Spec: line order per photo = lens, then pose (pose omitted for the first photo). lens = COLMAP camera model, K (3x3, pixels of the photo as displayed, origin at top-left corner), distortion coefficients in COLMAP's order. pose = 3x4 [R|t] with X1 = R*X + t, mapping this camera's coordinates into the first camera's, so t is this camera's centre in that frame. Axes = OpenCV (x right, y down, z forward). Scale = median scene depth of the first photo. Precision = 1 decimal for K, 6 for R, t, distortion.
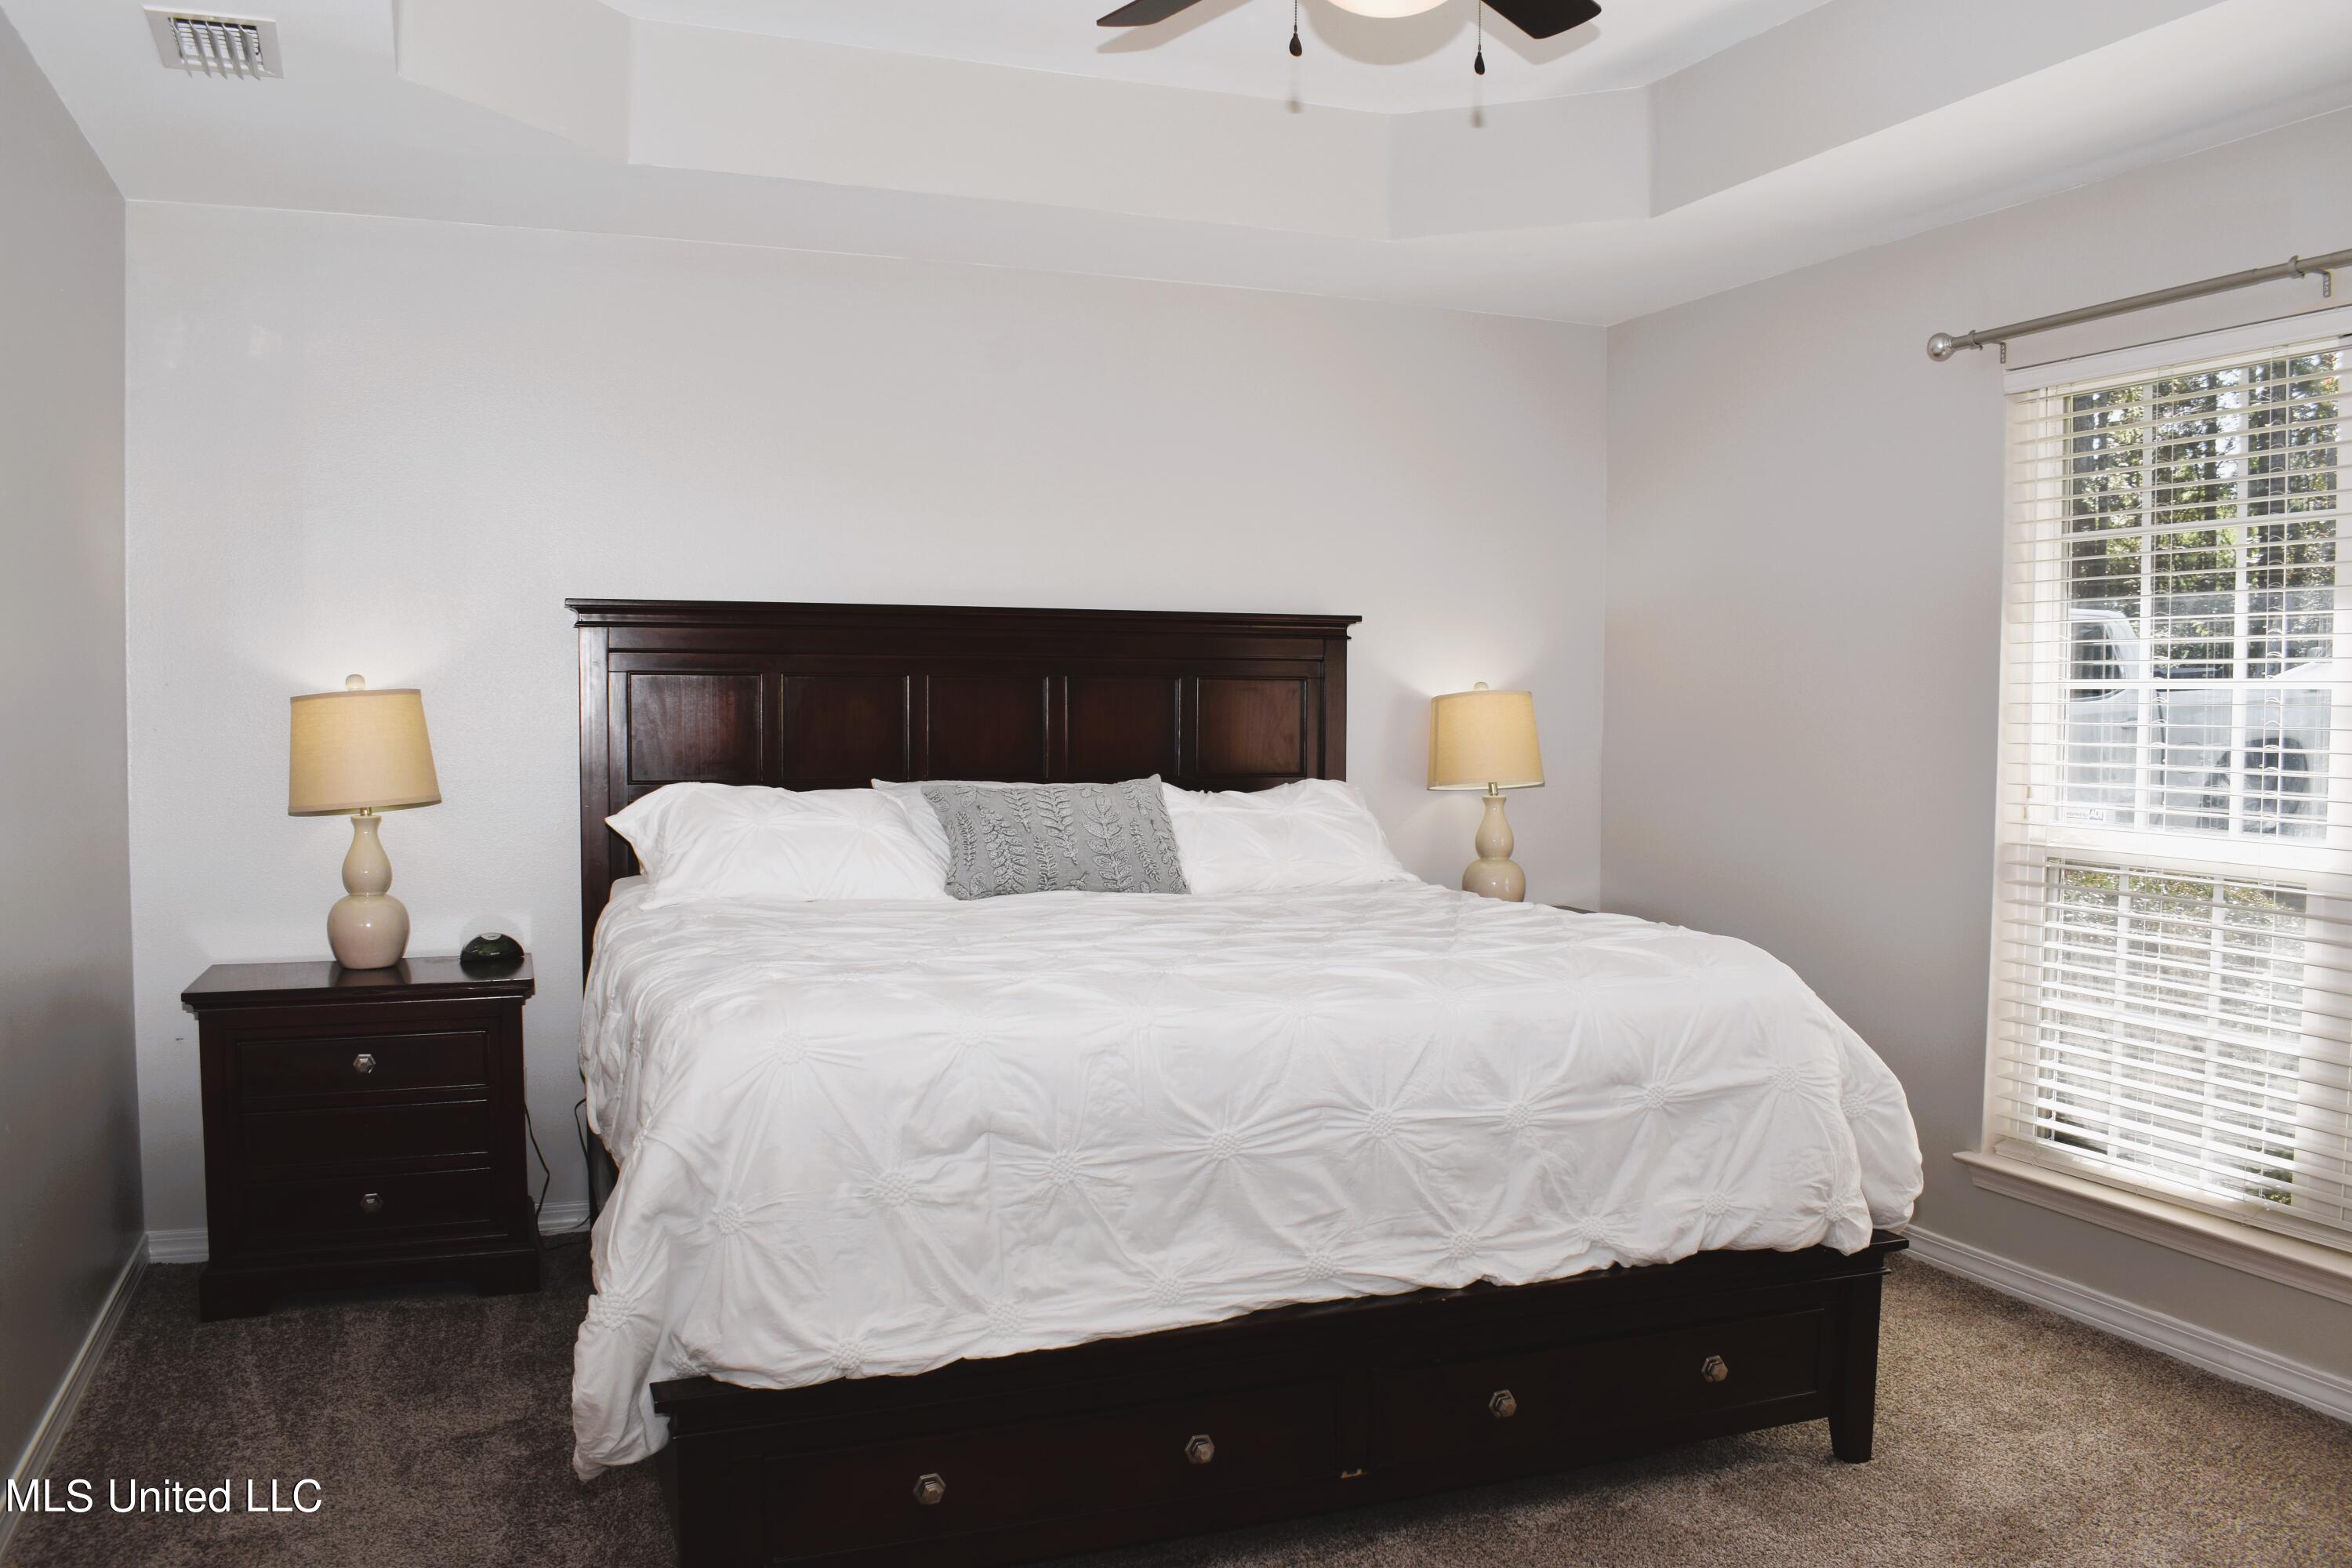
lens RADIAL K [[1846.9, 0, 1176.0], [0, 1846.9, 784.0], [0, 0, 1]] dist [-0.083540, 0.001064]
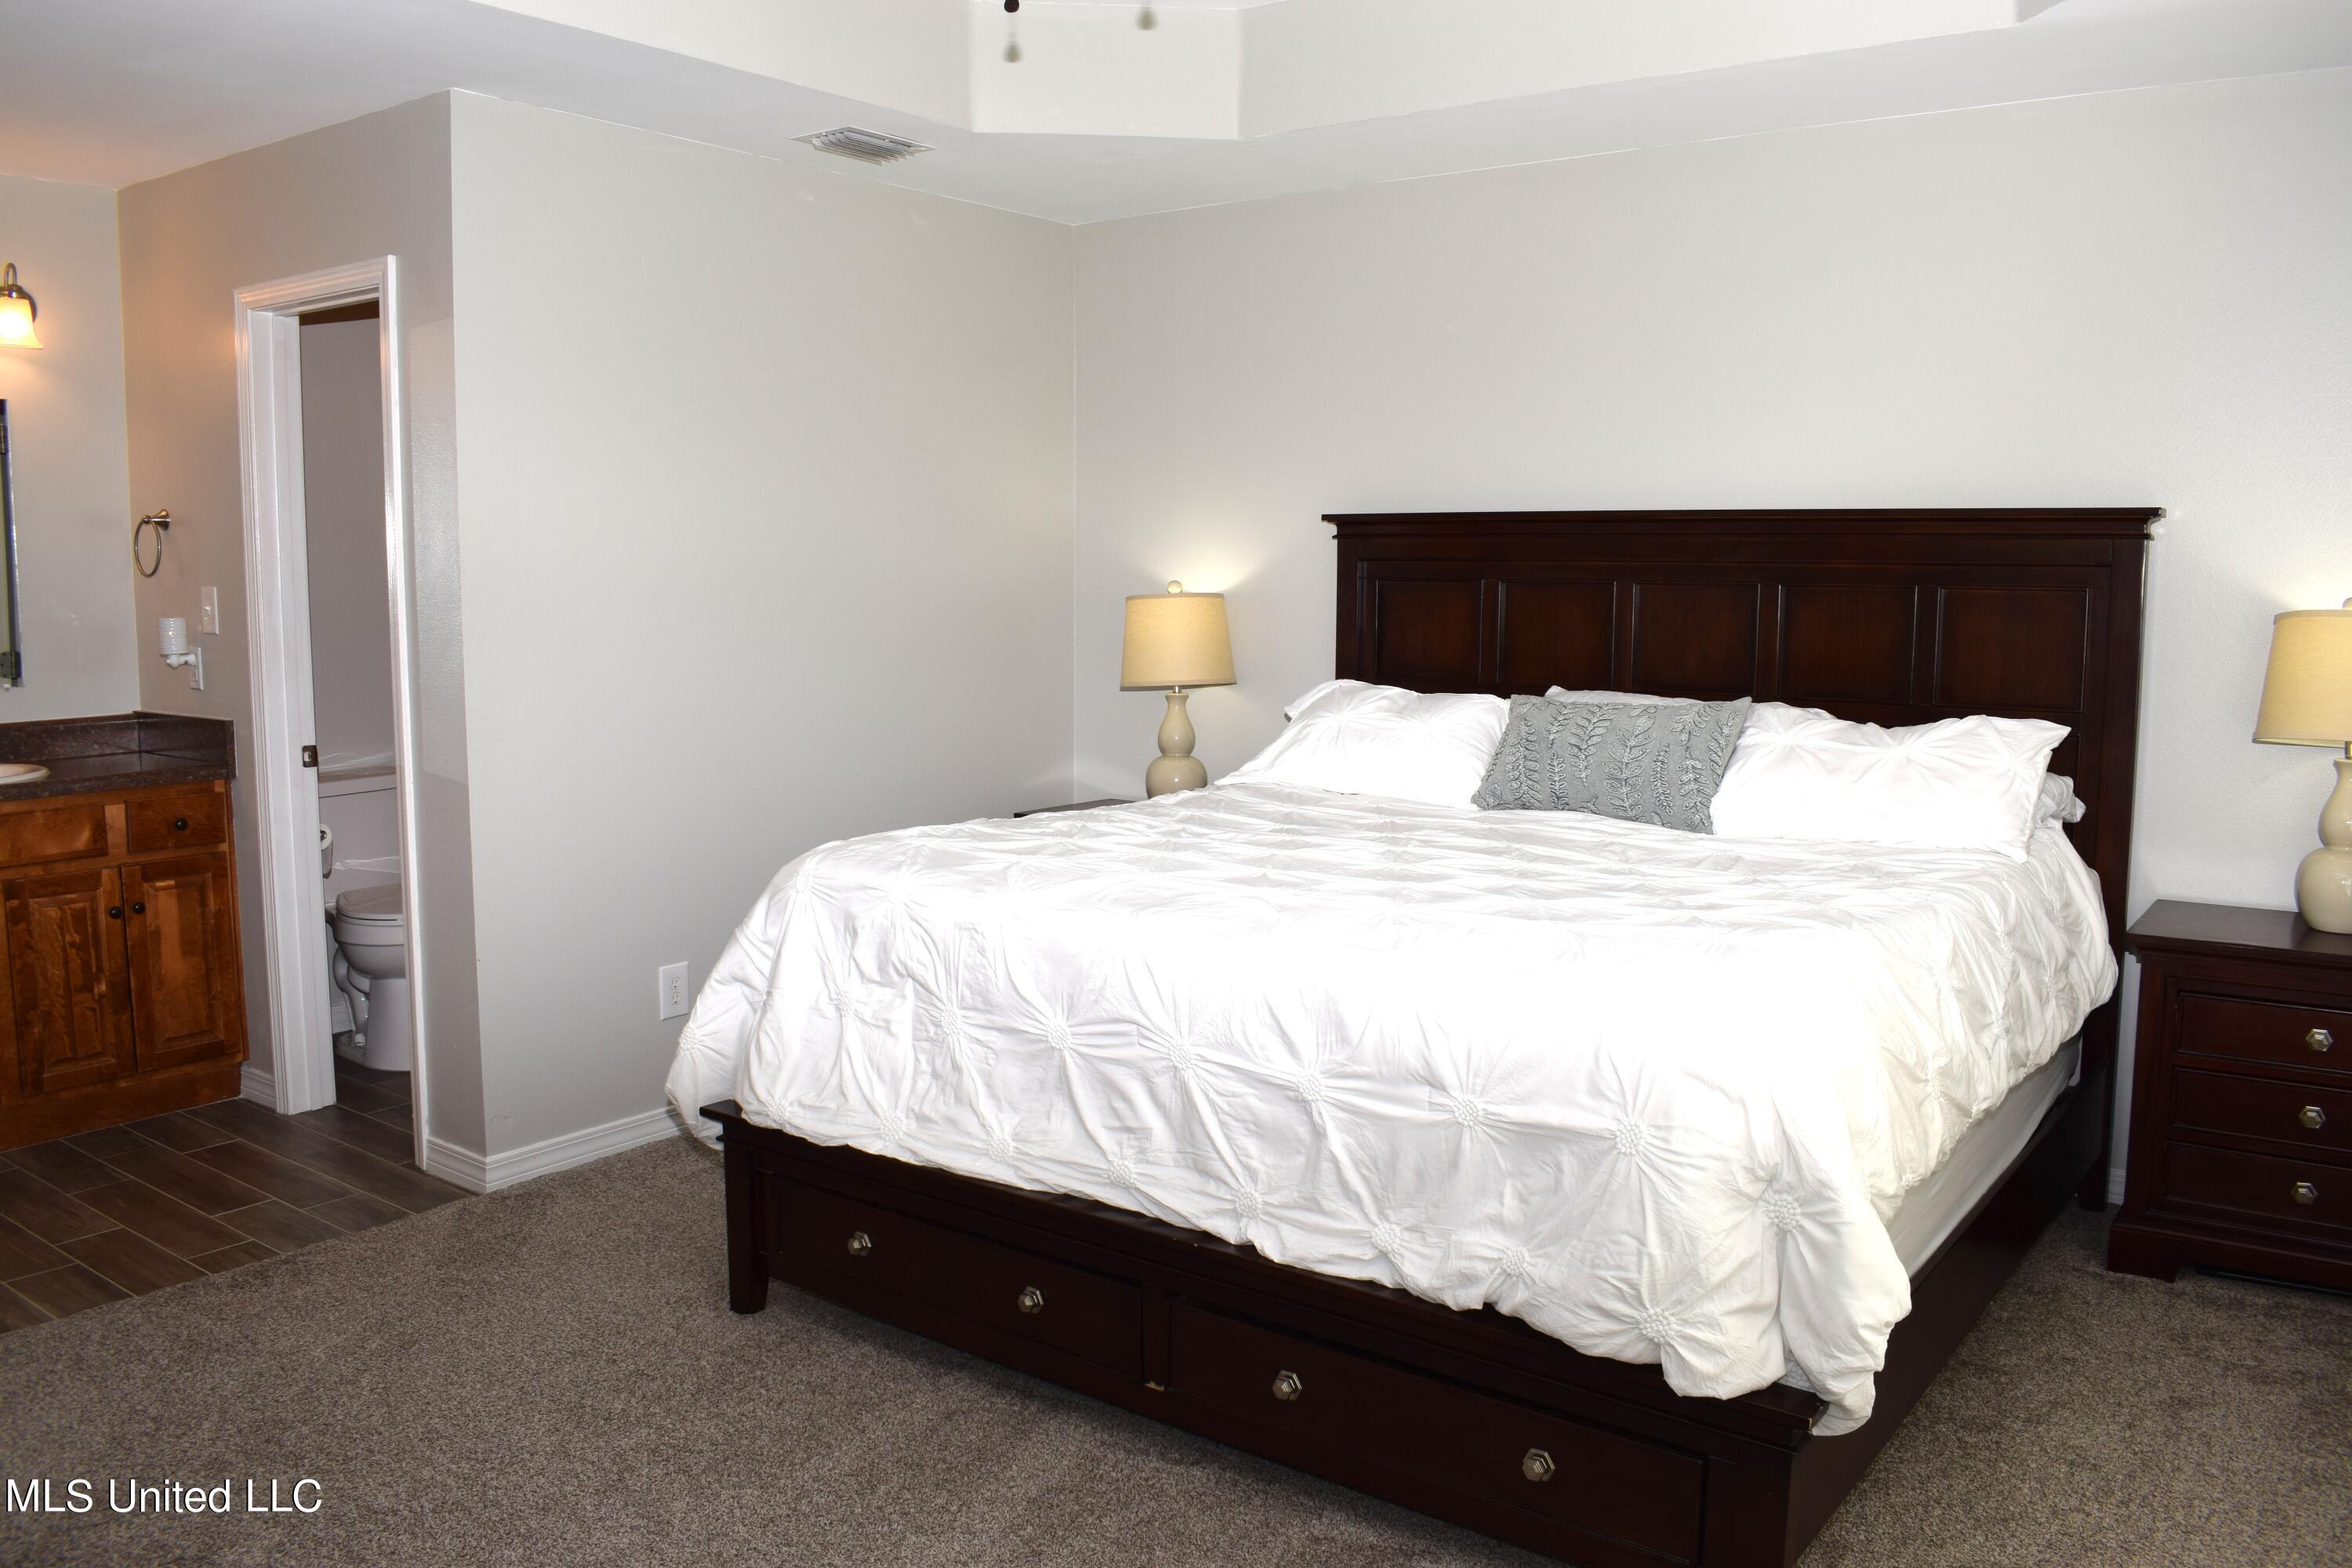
lens RADIAL K [[1846.9, 0, 1176.0], [0, 1846.9, 784.0], [0, 0, 1]] dist [-0.083540, 0.001064]
pose [[0.520876, 0.097884, -0.848001, 0.892588], [-0.040133, 0.995113, 0.090214, -0.048397], [0.852688, -0.012958, 0.522259, 0.454189]]
